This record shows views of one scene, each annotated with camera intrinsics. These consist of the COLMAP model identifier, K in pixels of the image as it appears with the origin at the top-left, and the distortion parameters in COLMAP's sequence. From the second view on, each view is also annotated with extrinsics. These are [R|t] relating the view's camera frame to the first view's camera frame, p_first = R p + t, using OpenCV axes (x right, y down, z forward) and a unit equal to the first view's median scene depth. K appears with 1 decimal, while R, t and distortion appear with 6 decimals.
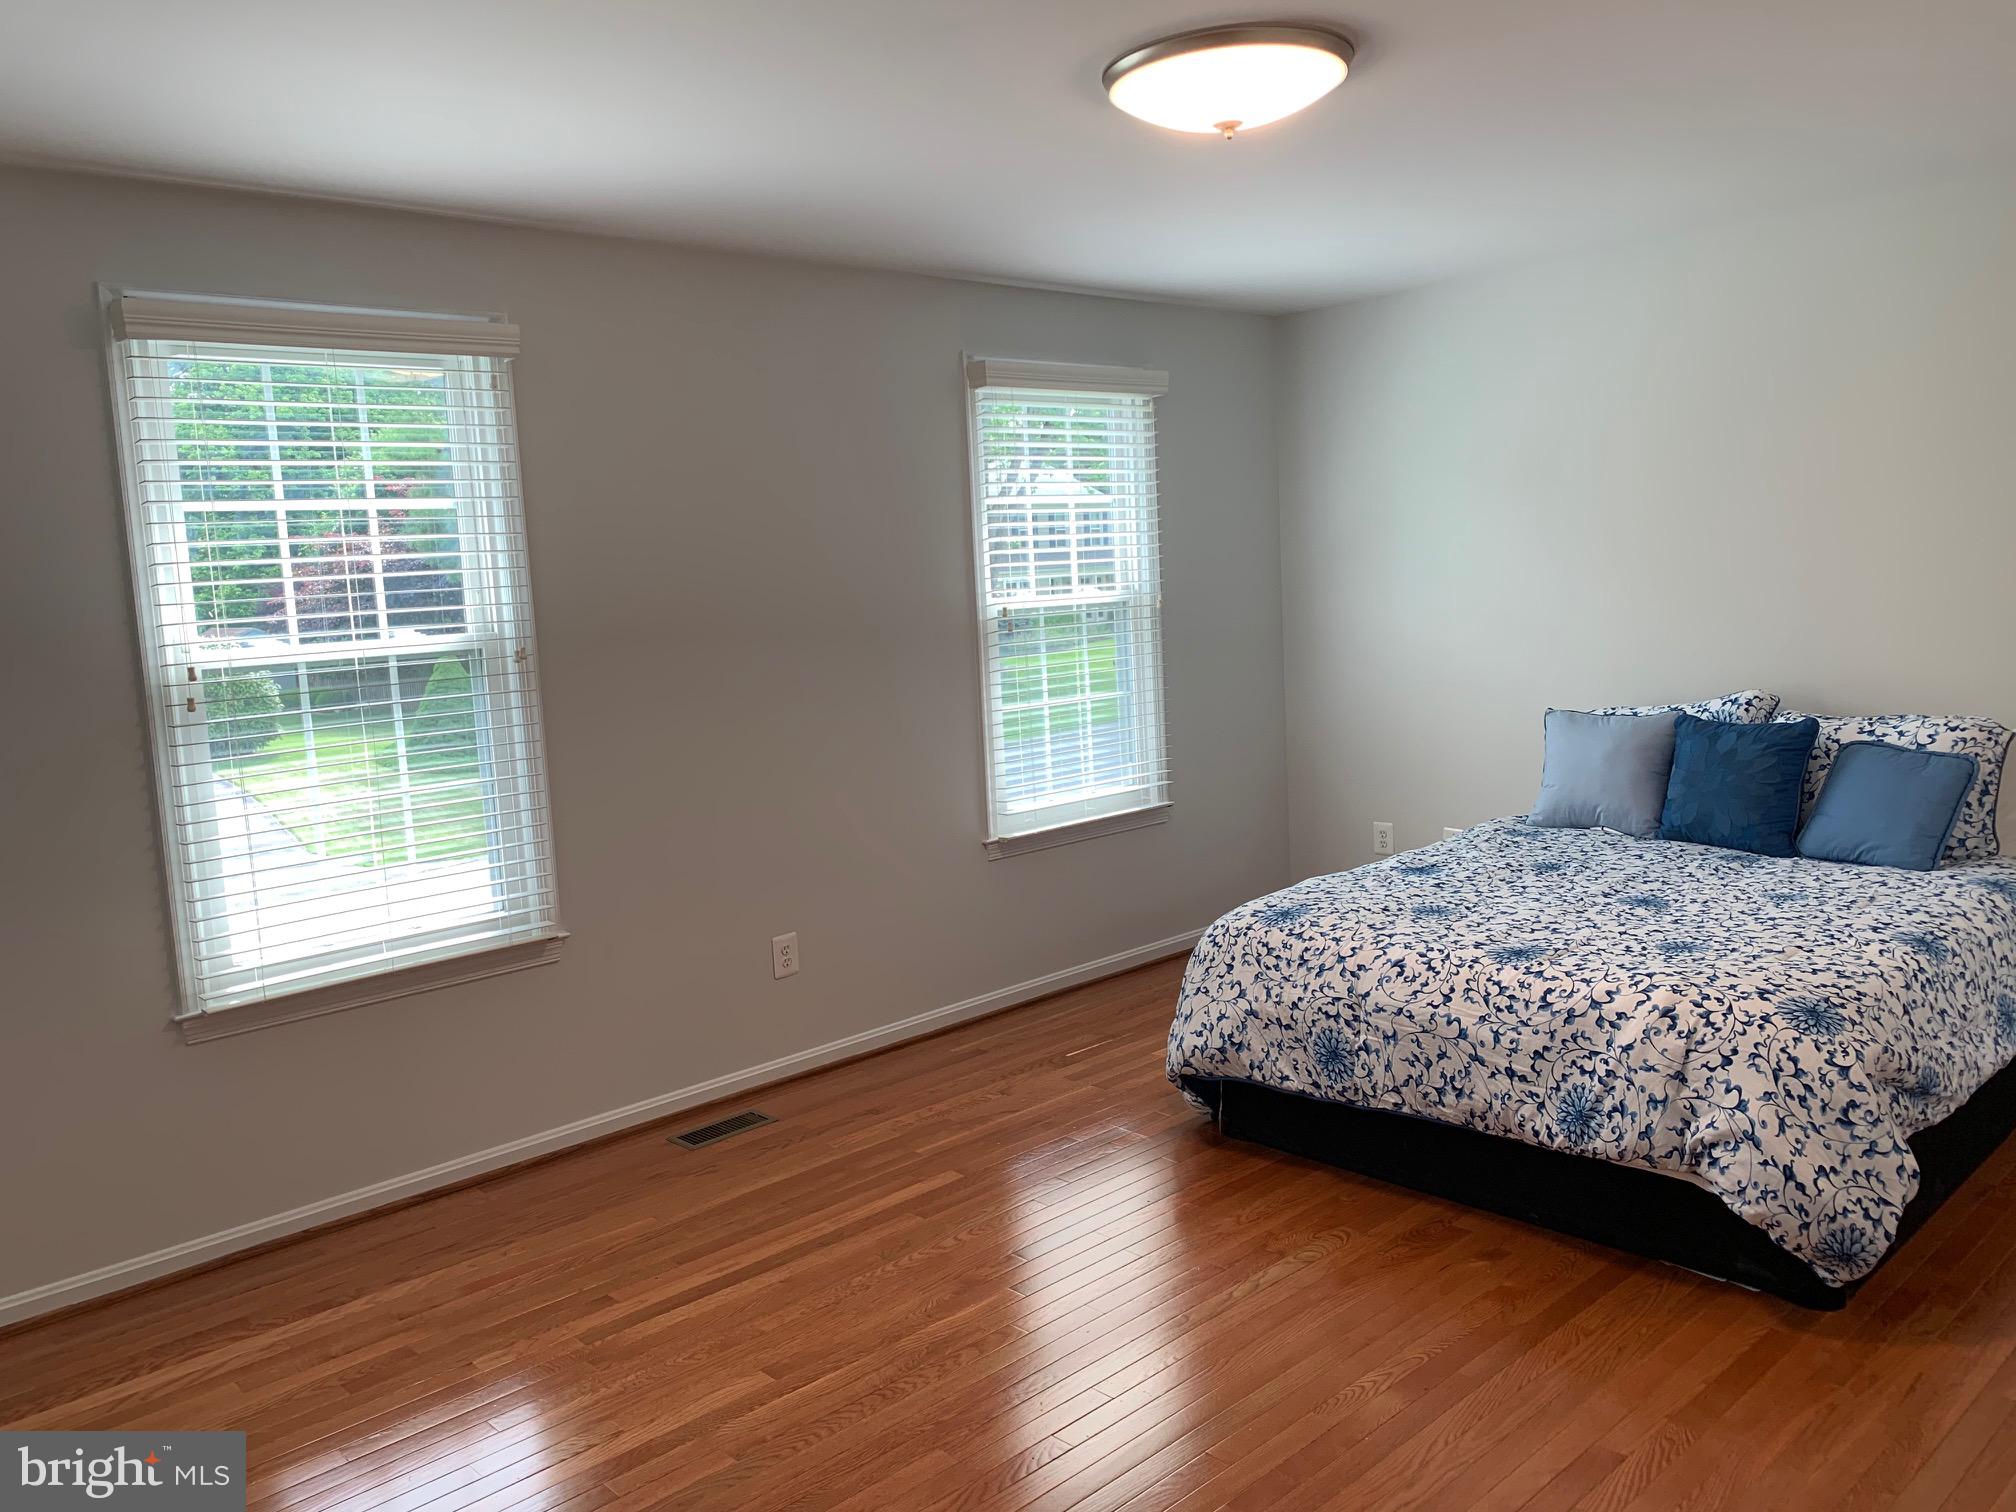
lens RADIAL K [[1523.8, 0, 997.5], [0, 1523.8, 750.3], [0, 0, 1]] dist [0.124740, -0.238580]
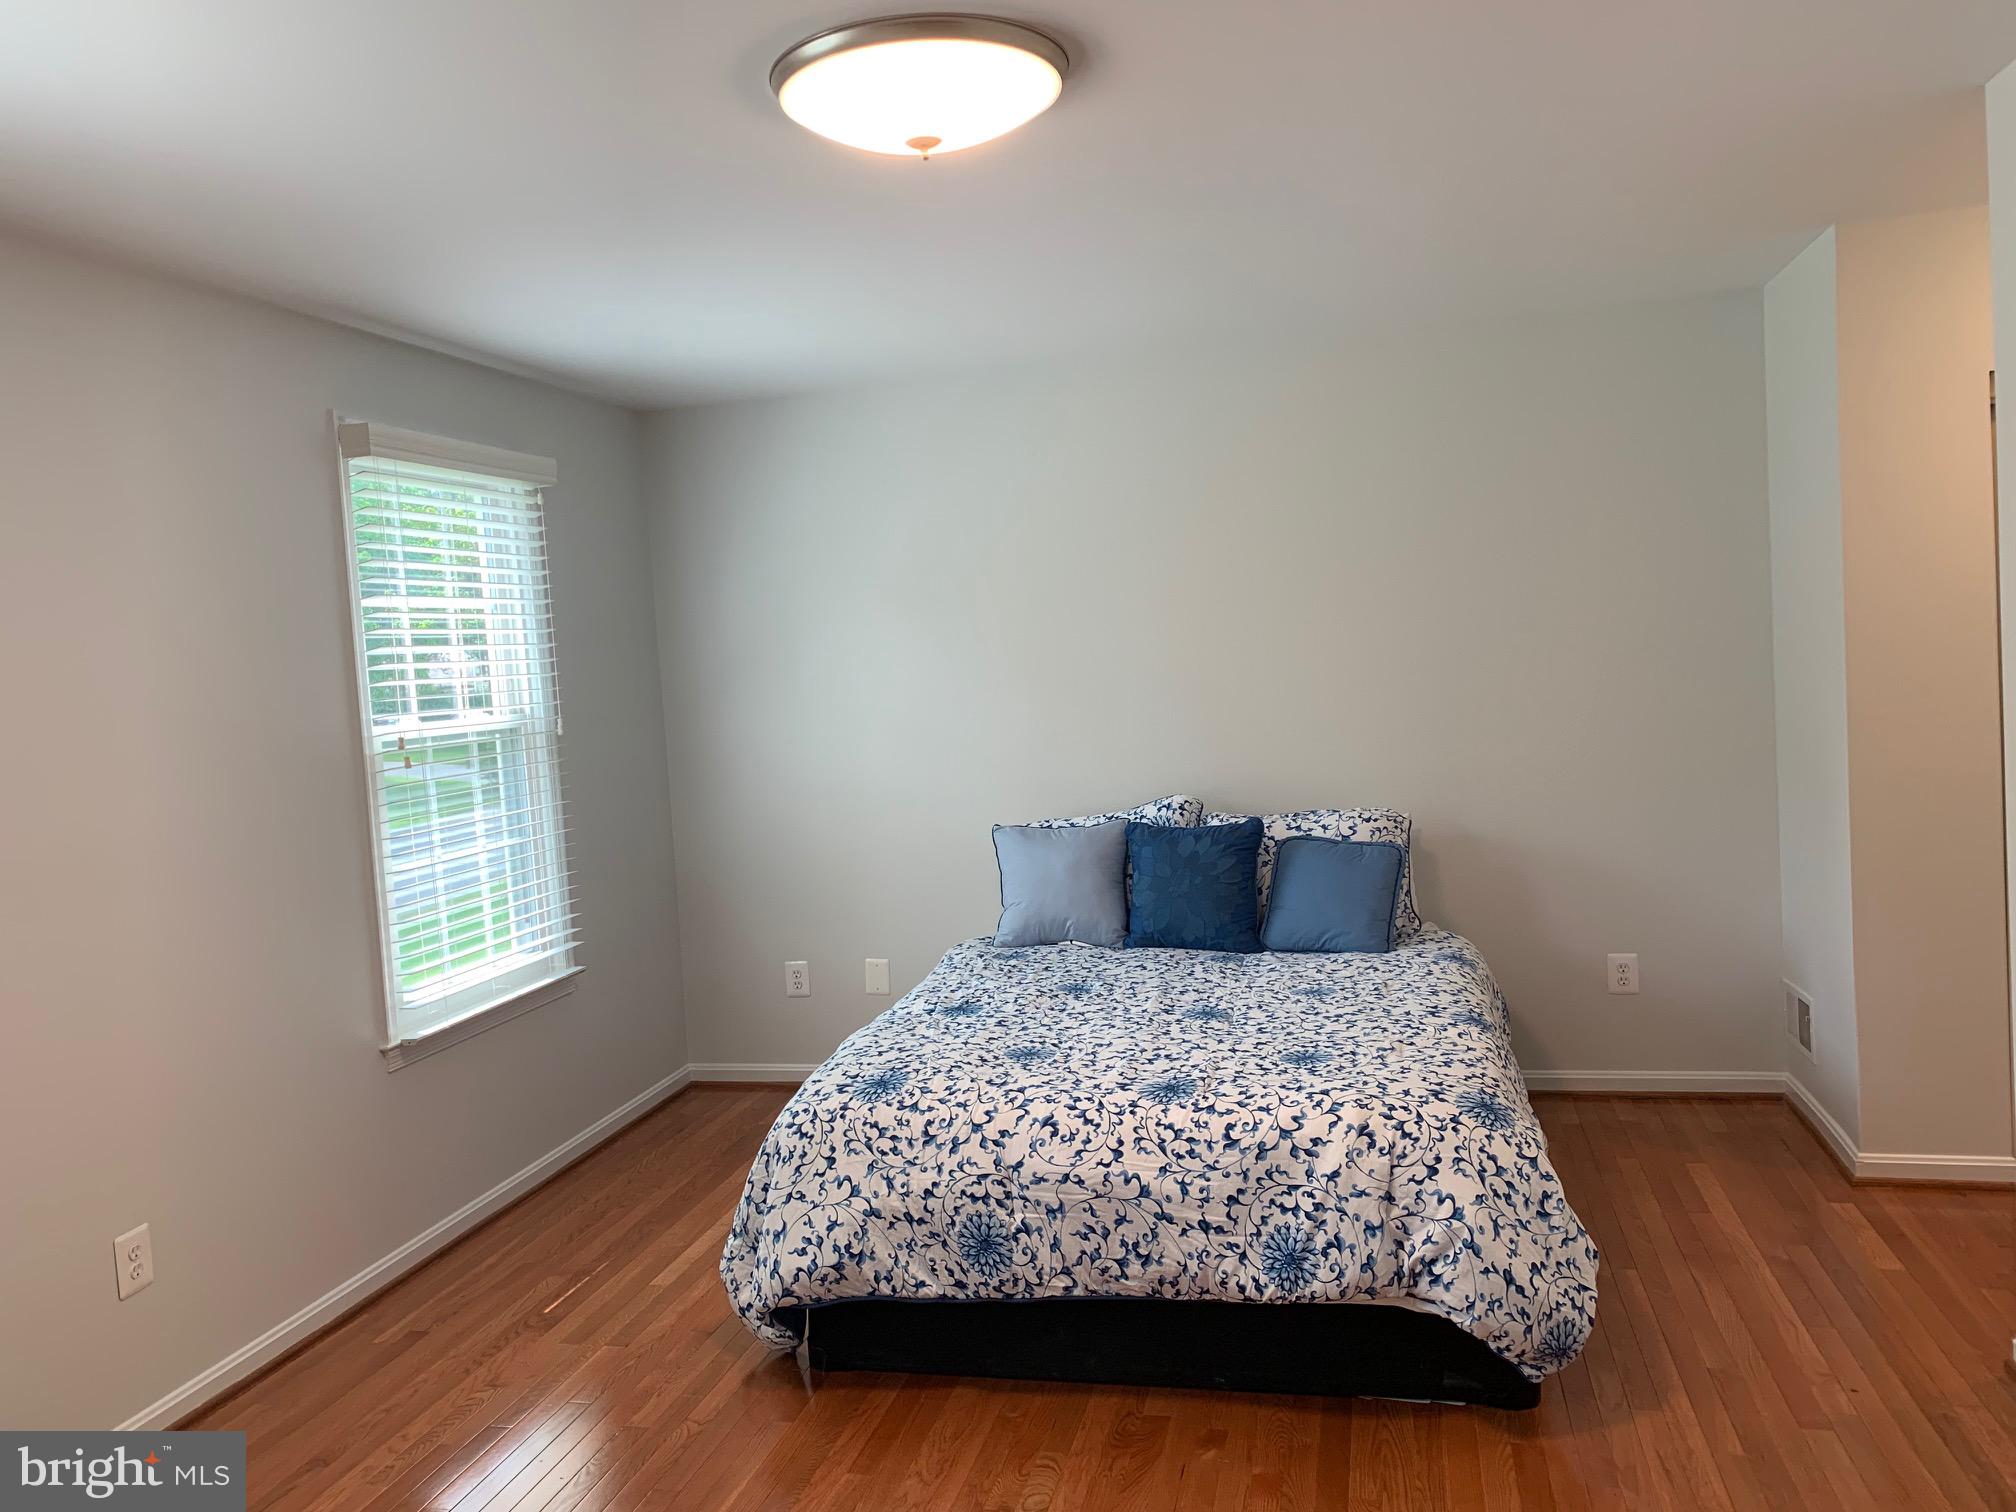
lens RADIAL K [[1523.8, 0, 997.5], [0, 1523.8, 750.3], [0, 0, 1]] dist [0.124740, -0.238580]
pose [[0.840343, -0.035797, 0.540872, -0.225842], [0.081653, 0.994791, -0.061024, -0.021025], [-0.535870, 0.095445, 0.838888, 0.256250]]
